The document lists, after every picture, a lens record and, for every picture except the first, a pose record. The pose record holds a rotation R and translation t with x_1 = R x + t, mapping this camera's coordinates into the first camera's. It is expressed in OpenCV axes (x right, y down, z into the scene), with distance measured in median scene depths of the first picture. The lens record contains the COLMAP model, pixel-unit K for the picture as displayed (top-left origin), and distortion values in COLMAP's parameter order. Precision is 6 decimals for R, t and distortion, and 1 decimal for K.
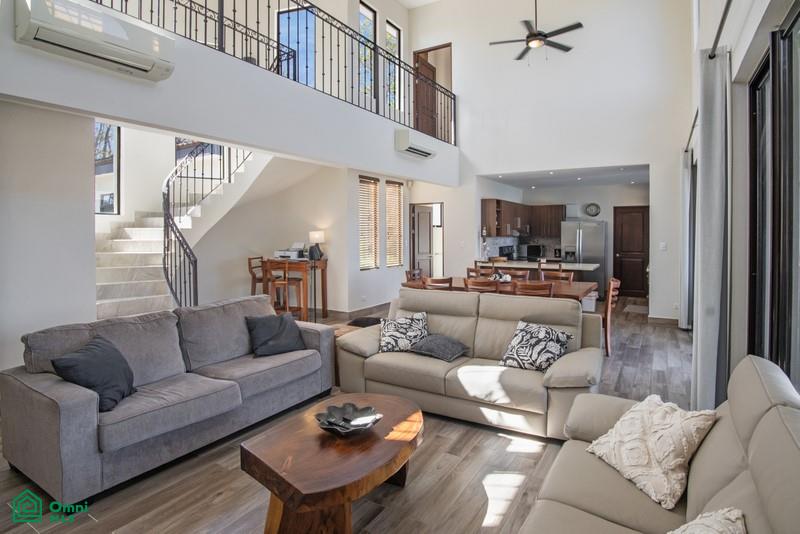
lens RADIAL K [[432.1, 0, 401.5], [0, 432.1, 242.0], [0, 0, 1]] dist [-0.003730, -0.000978]
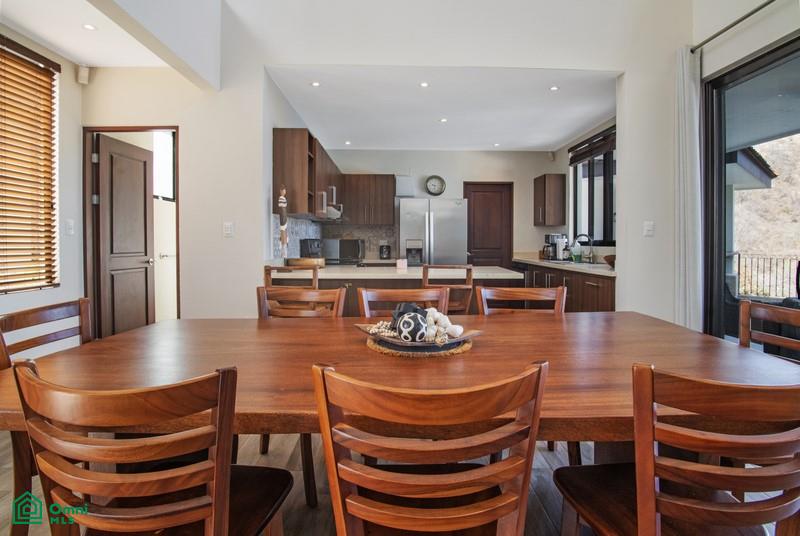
lens RADIAL K [[432.1, 0, 401.5], [0, 432.1, 243.0], [0, 0, 1]] dist [-0.003730, -0.000978]
pose [[0.841044, 0.004593, 0.540948, 0.059518], [0.005372, 0.999844, -0.016841, 0.029583], [-0.540940, 0.017071, 0.840888, 0.599821]]
